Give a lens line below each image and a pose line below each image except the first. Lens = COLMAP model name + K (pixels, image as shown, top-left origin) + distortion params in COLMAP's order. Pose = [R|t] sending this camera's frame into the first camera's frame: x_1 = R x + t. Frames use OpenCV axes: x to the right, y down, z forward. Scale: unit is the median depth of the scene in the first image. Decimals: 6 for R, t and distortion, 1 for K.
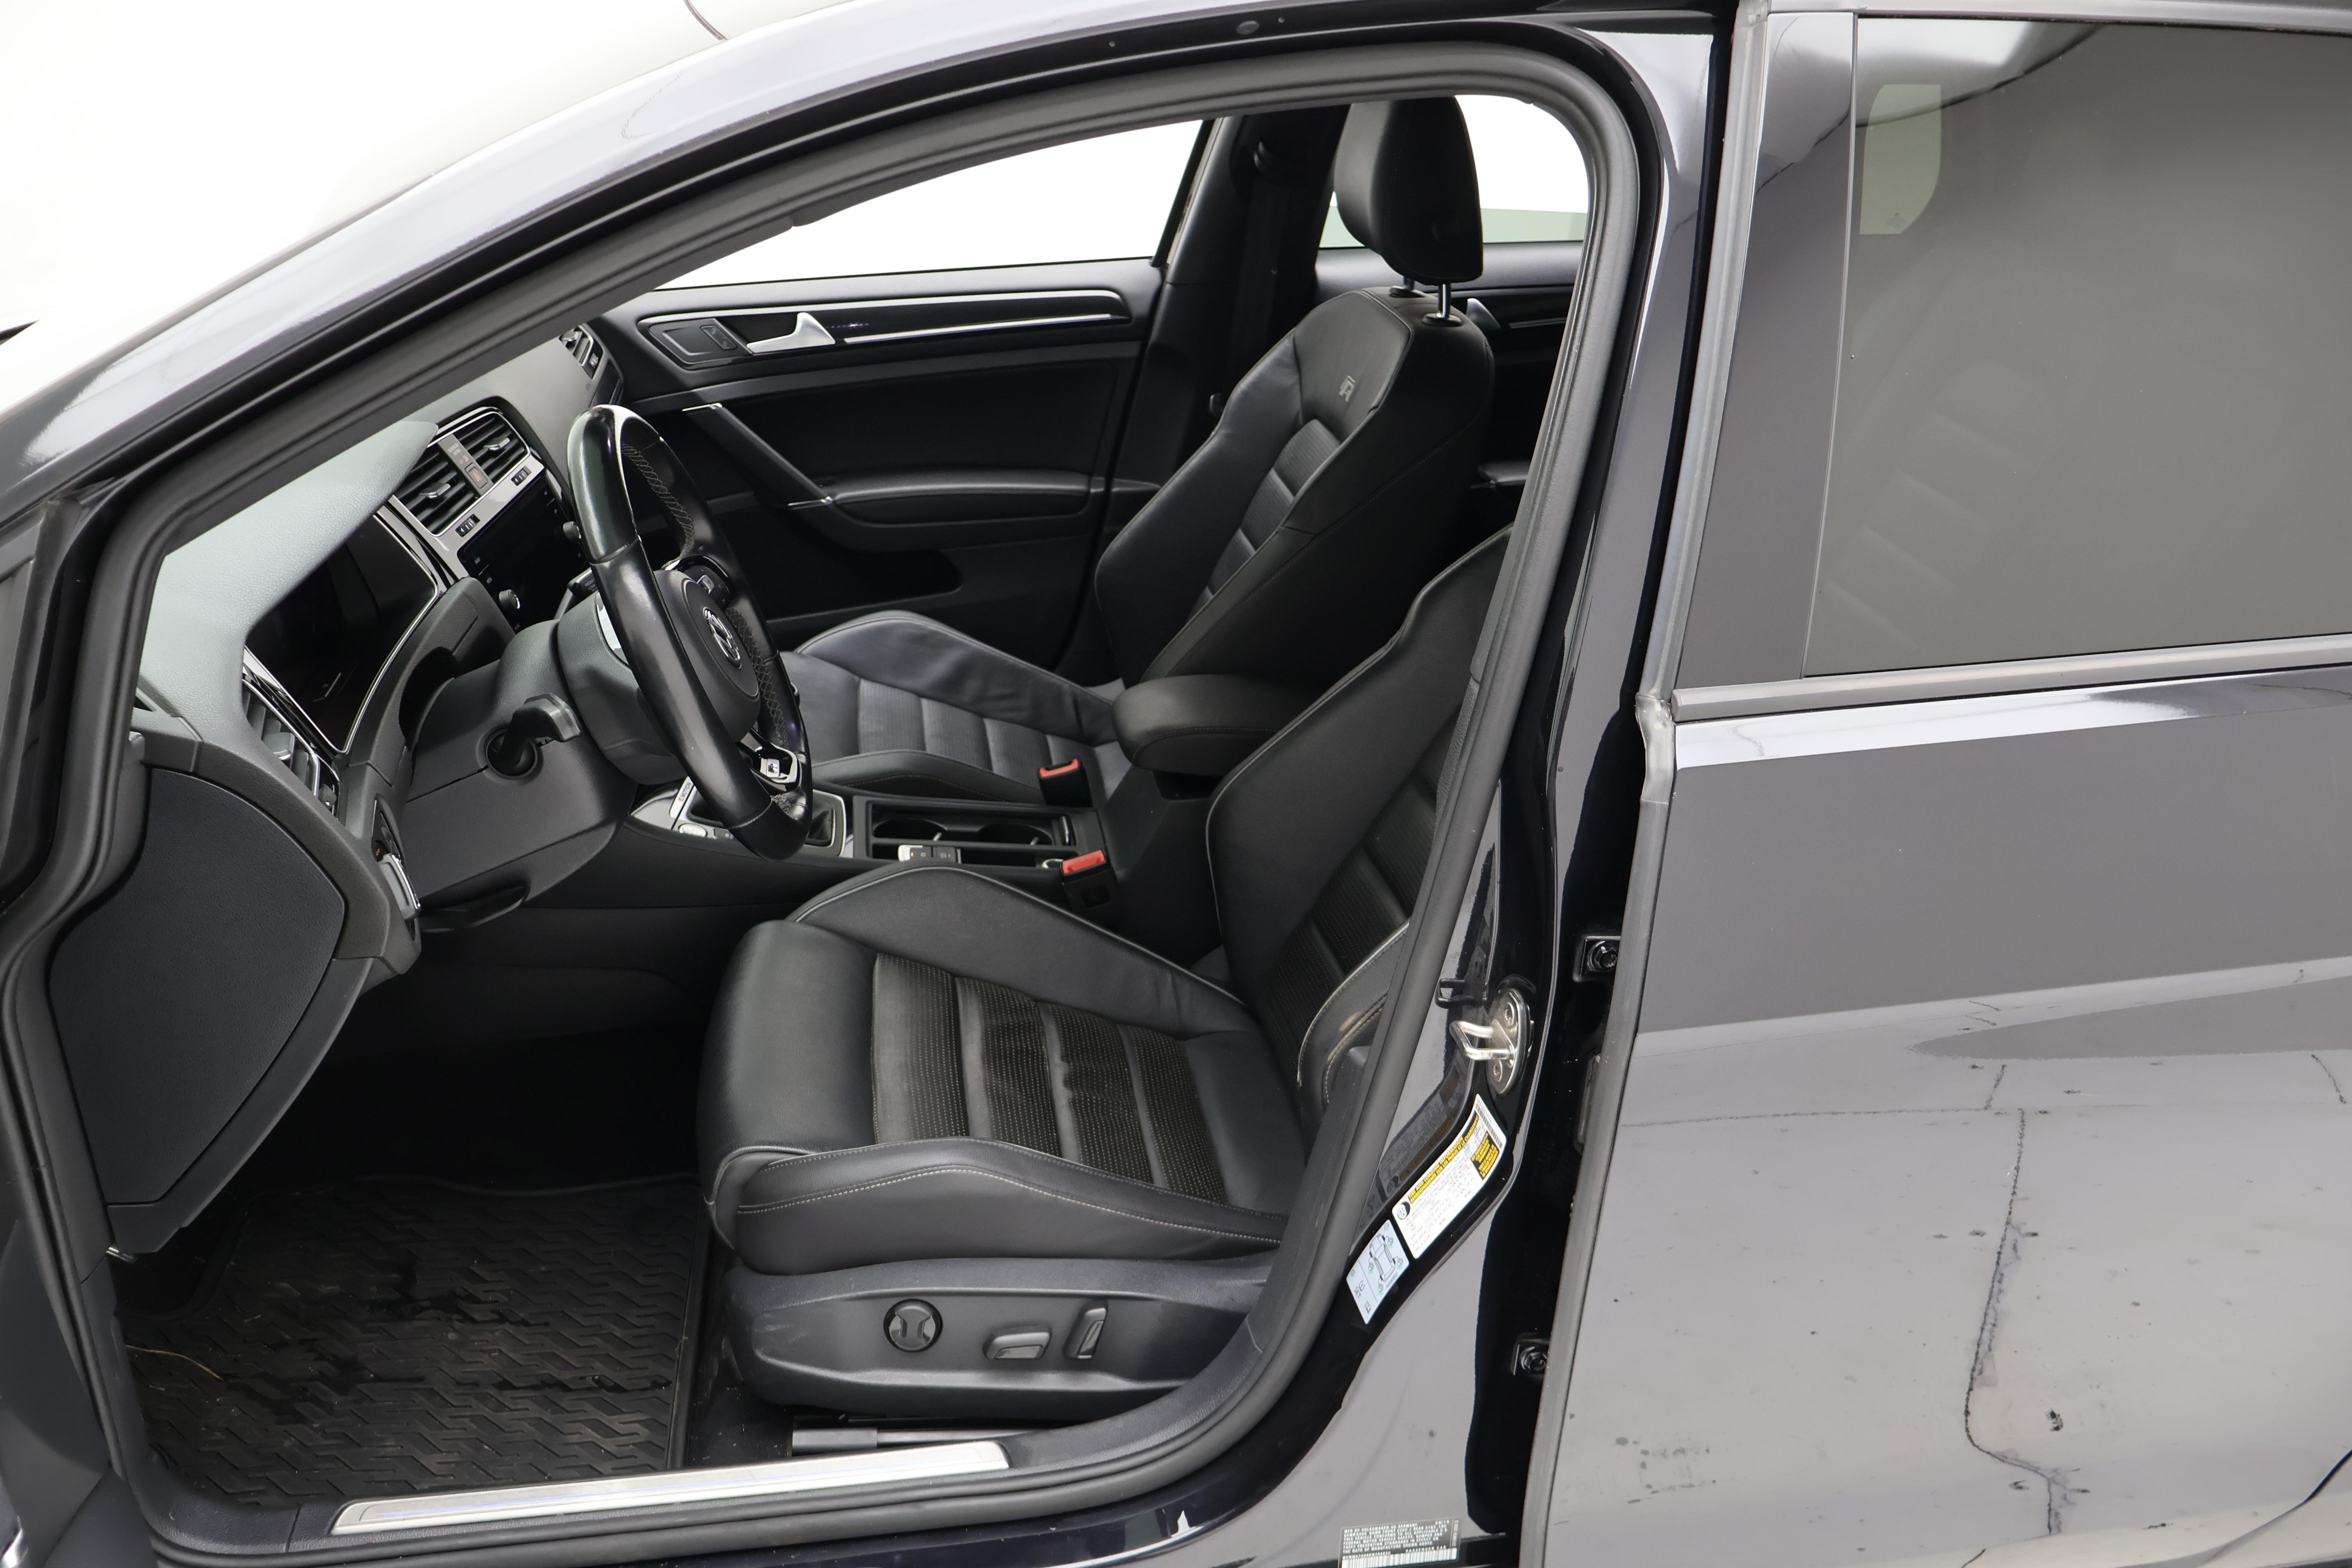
lens RADIAL K [[1933.3, 0, 1171.8], [0, 1933.3, 784.5], [0, 0, 1]] dist [-0.000634, -0.017810]
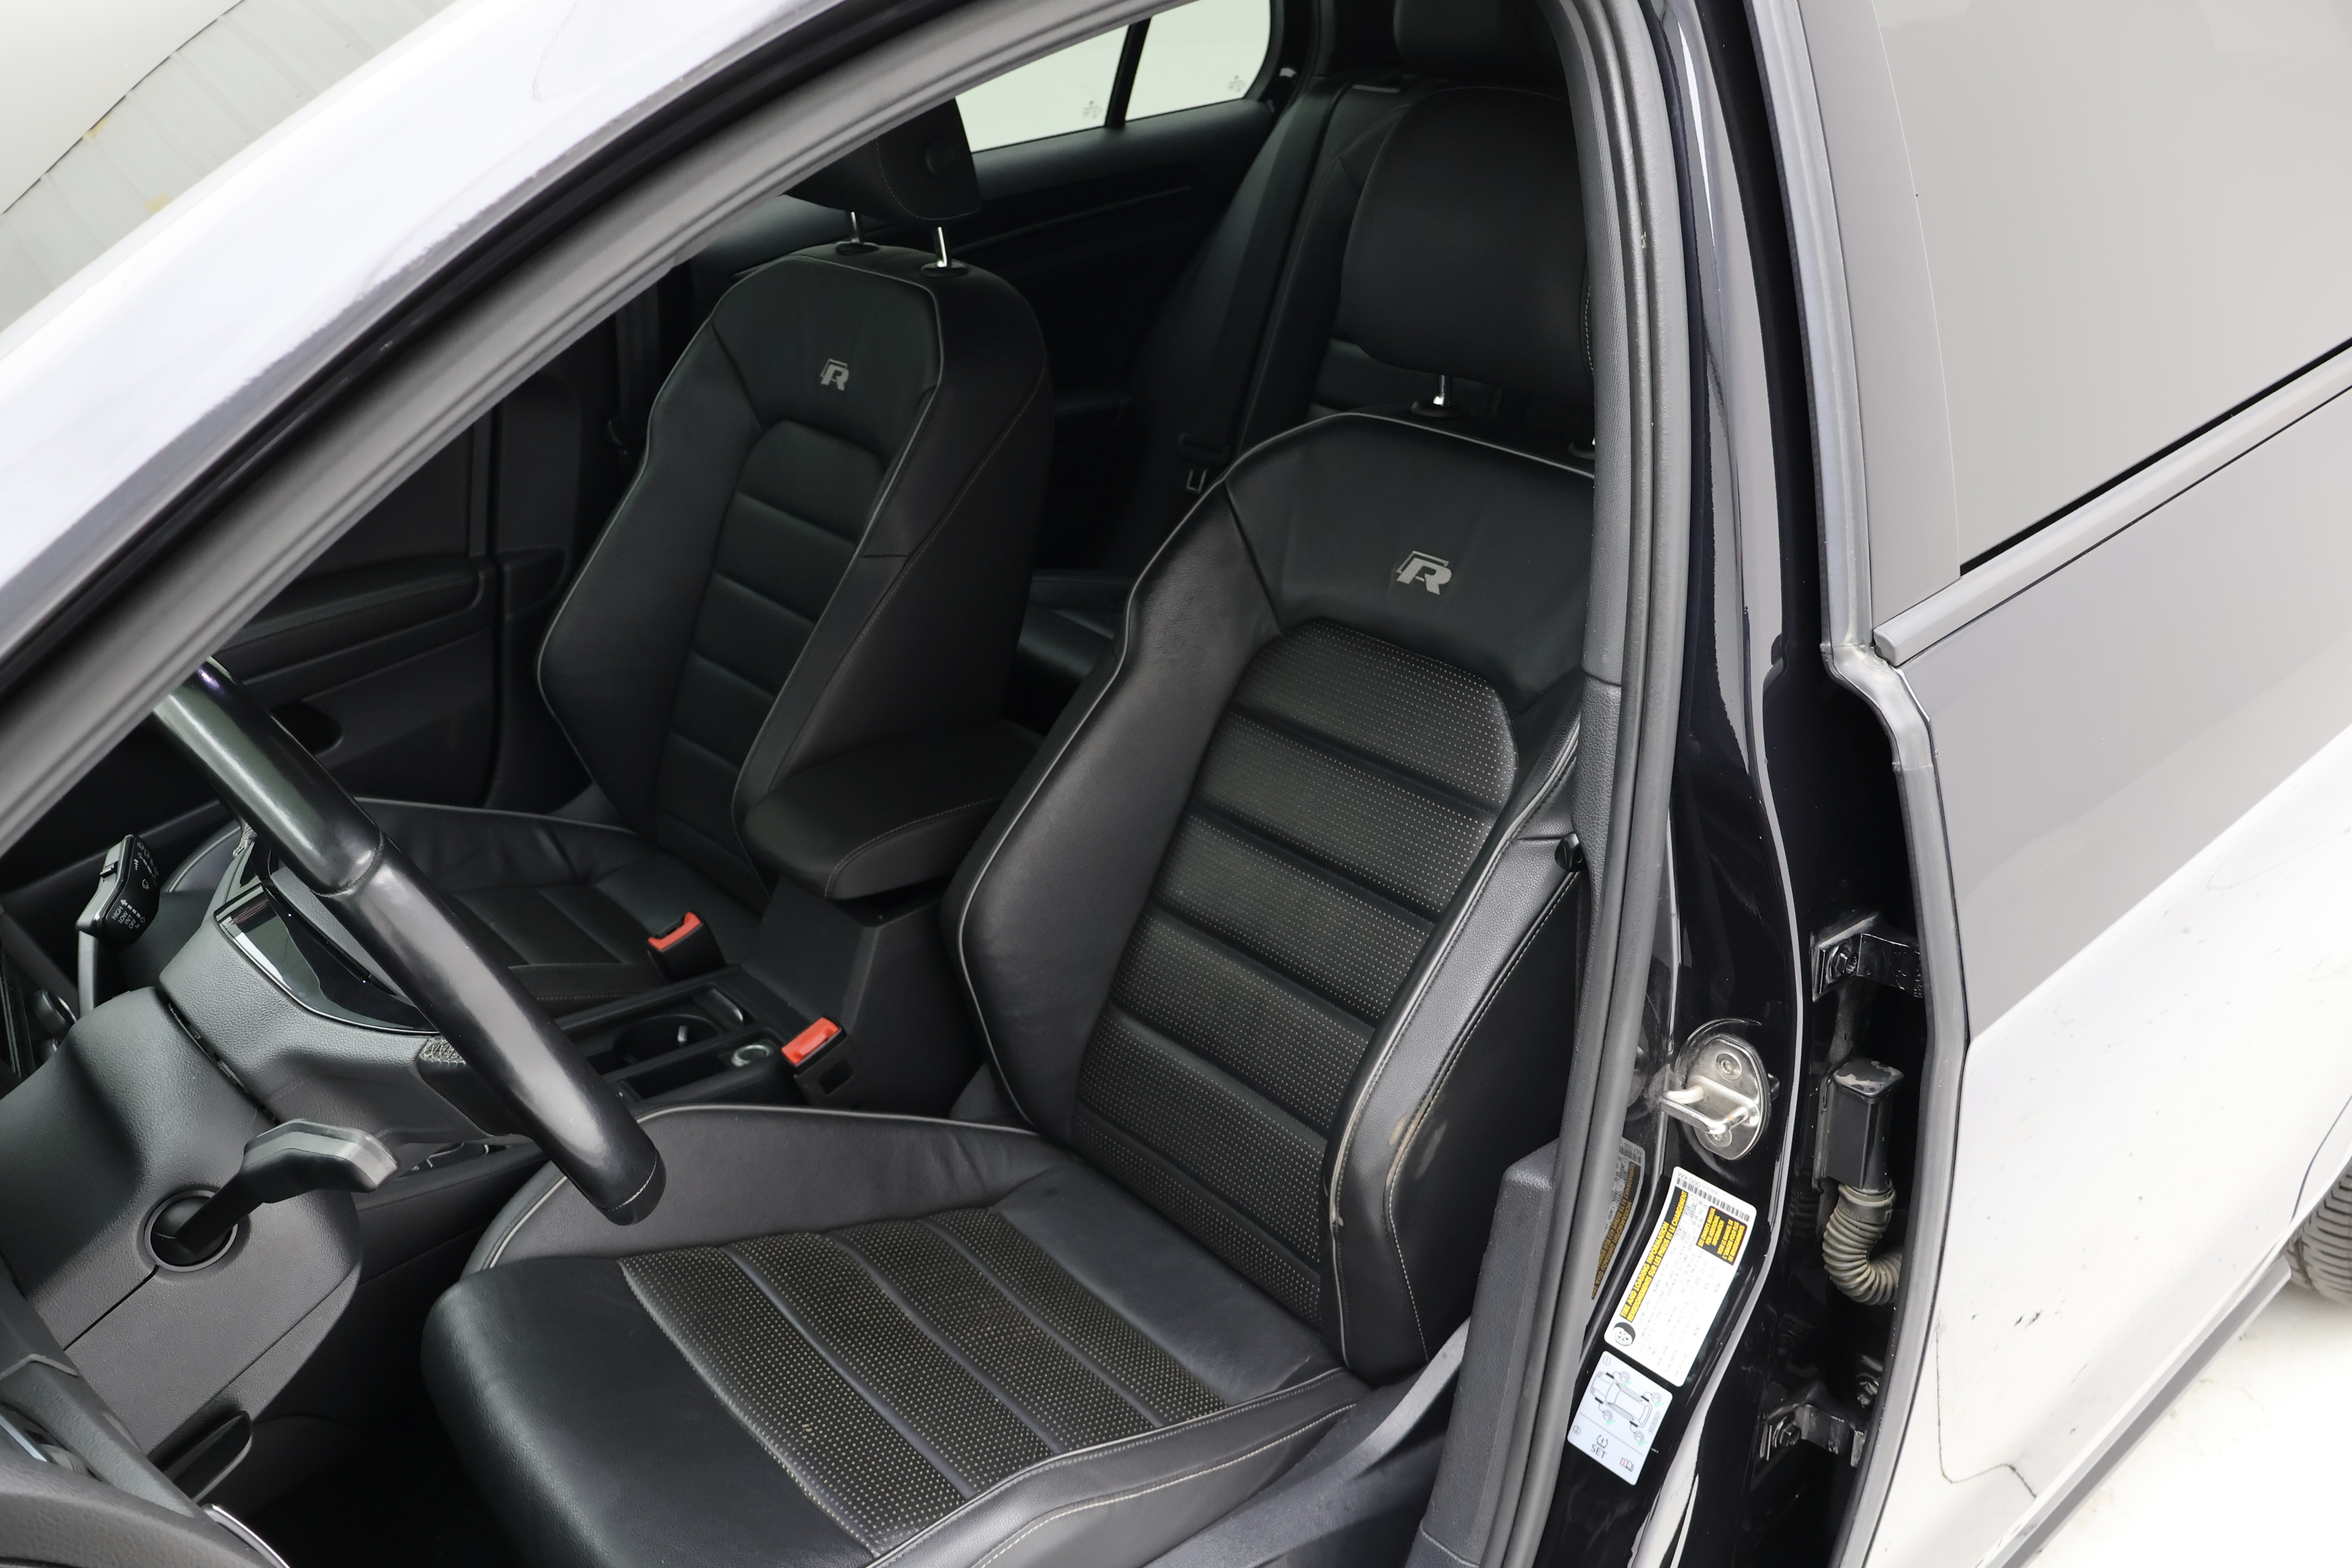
lens RADIAL K [[1933.3, 0, 1178.8], [0, 1933.3, 783.1], [0, 0, 1]] dist [-0.000634, -0.017810]
pose [[0.855536, -0.294203, 0.426032, -0.319267], [0.281916, 0.954893, 0.093288, -0.129185], [-0.434261, 0.040294, 0.899886, 0.346725]]
